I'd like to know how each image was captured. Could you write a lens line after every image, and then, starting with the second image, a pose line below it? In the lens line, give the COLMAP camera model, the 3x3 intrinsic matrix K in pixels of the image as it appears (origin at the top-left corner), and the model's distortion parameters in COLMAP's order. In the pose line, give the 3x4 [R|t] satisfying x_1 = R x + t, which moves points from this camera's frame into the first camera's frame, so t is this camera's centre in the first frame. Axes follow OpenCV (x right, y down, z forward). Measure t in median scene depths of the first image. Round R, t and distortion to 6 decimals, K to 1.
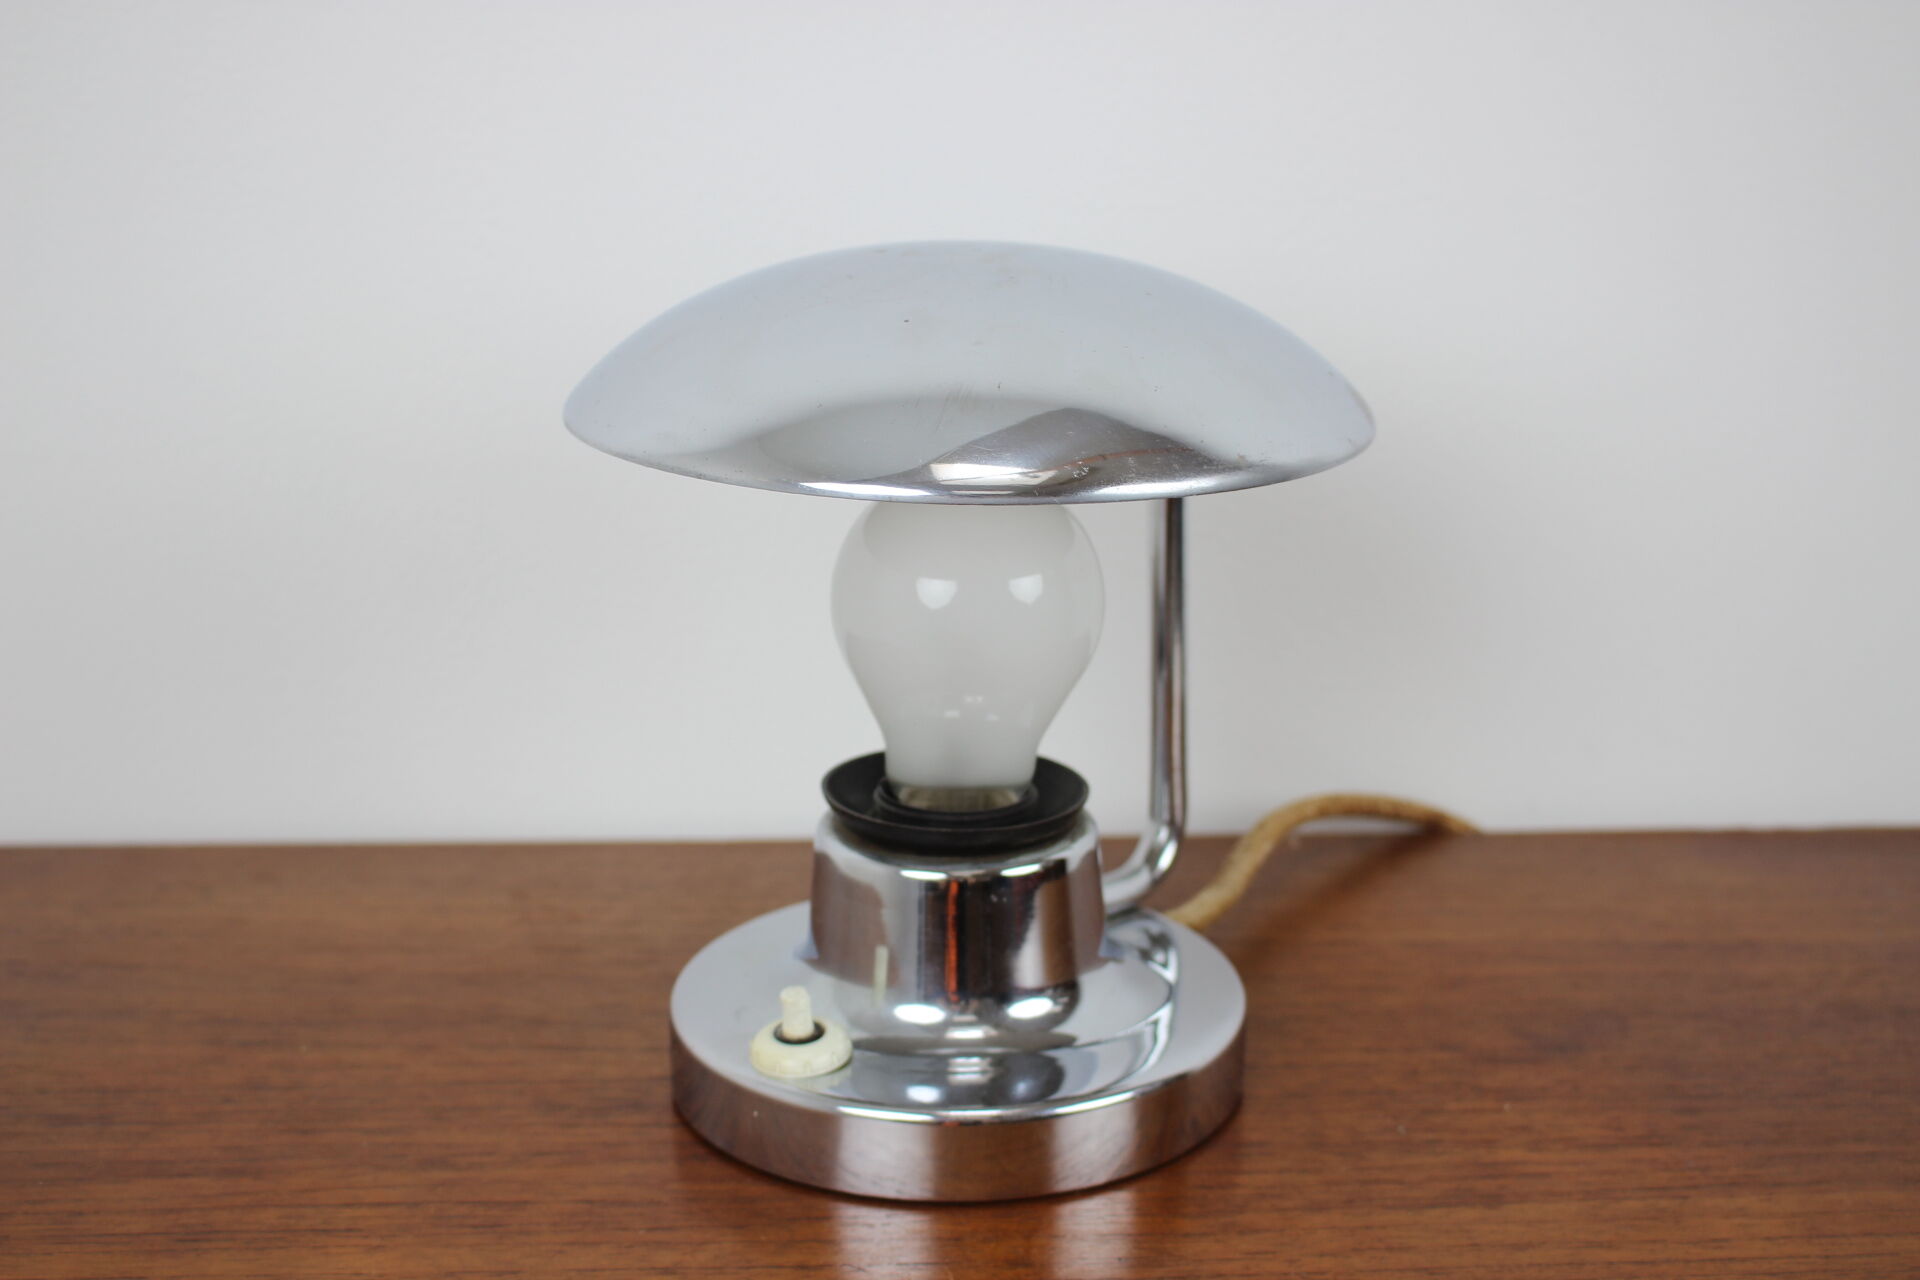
lens RADIAL K [[1787.1, 0, 960.0], [0, 1787.1, 640.0], [0, 0, 1]] dist [-0.109780, 0.000213]
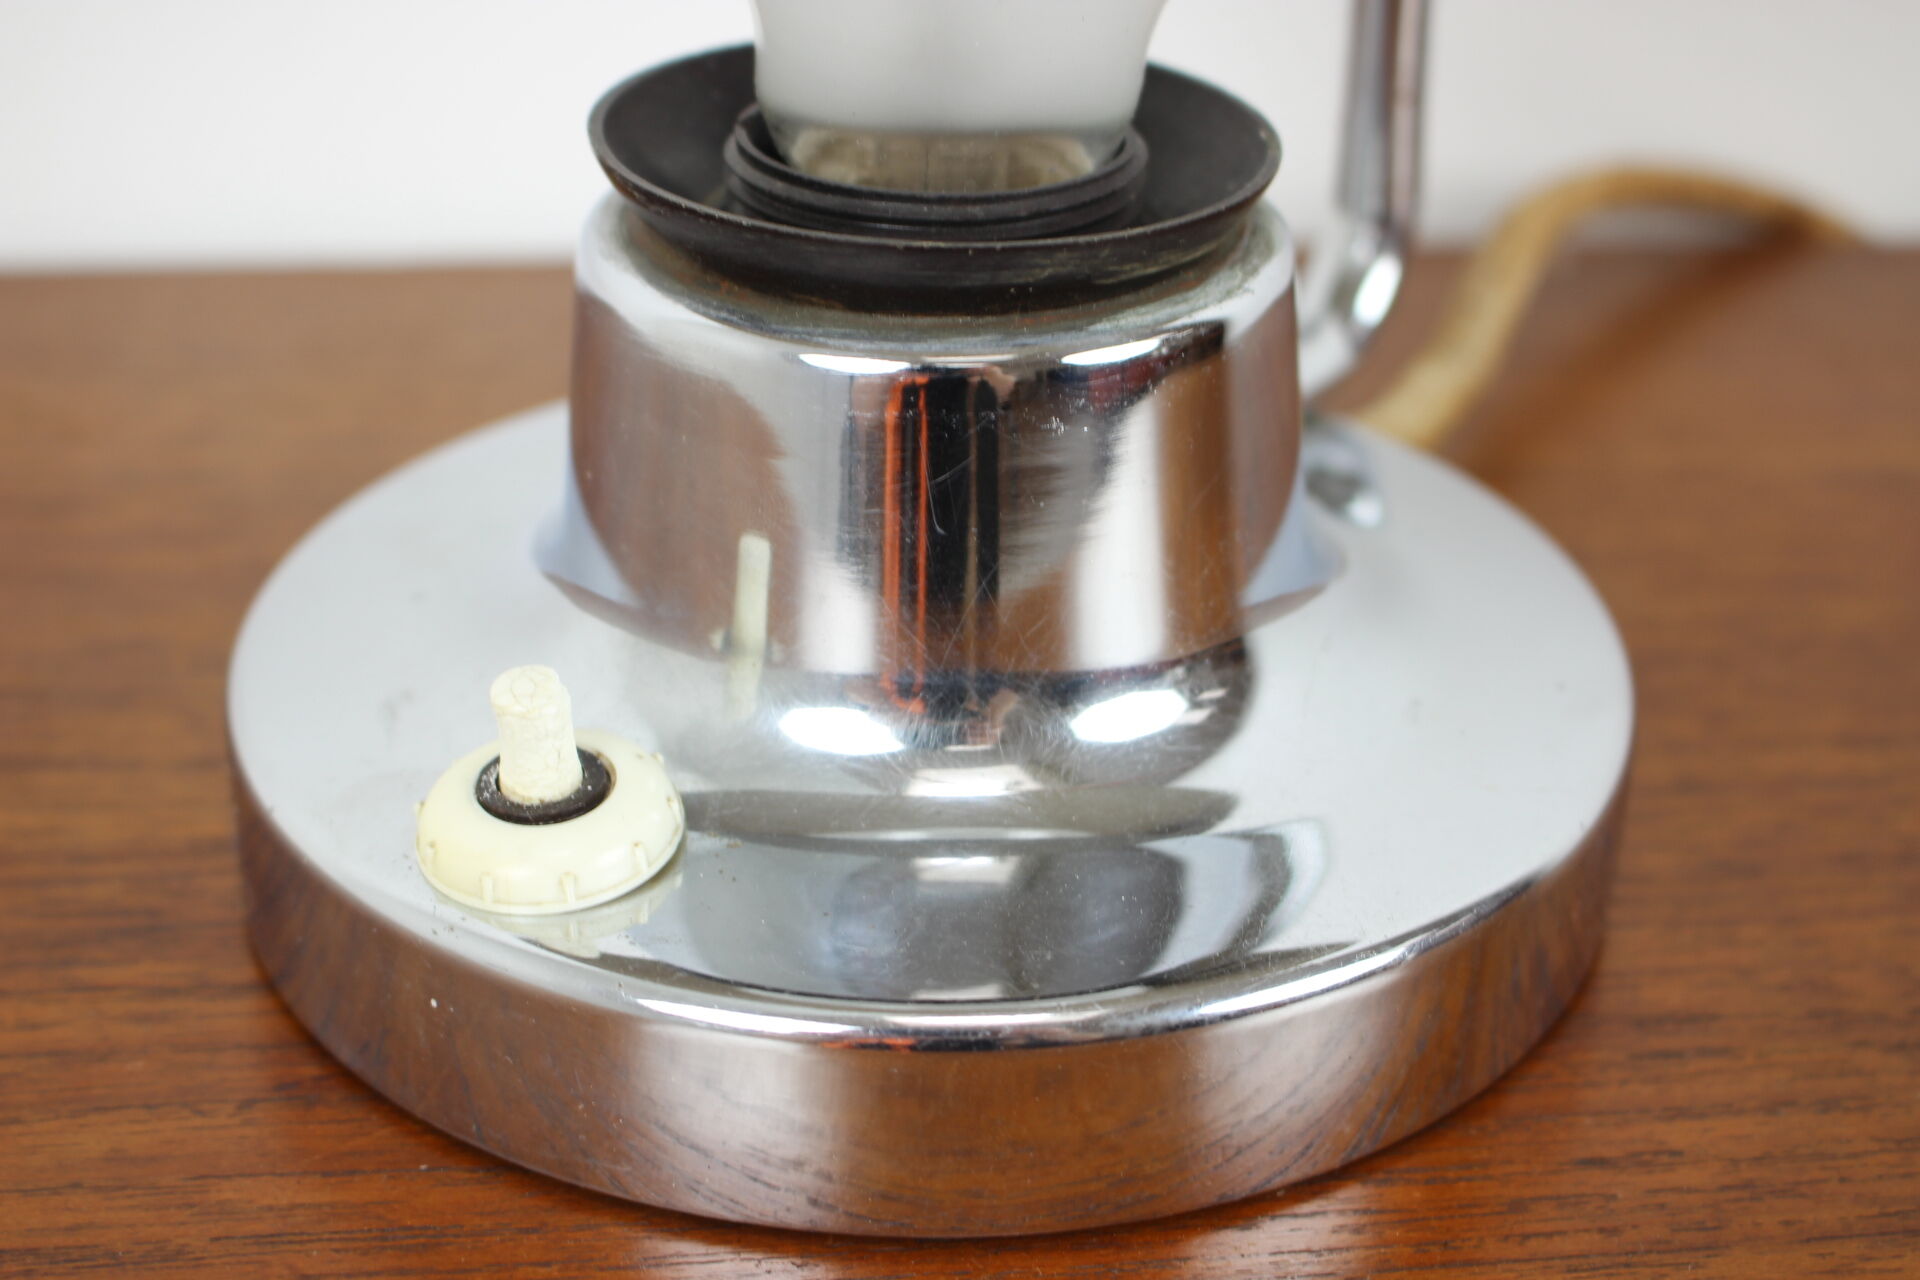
lens RADIAL K [[2767.0, 0, 960.0], [0, 2767.0, 640.0], [0, 0, 1]] dist [-0.003104, -0.009264]
pose [[0.998800, -0.010504, 0.047842, -0.027694], [-0.001881, 0.967790, 0.251751, 0.039268], [-0.048946, -0.251538, 0.966609, 0.400251]]
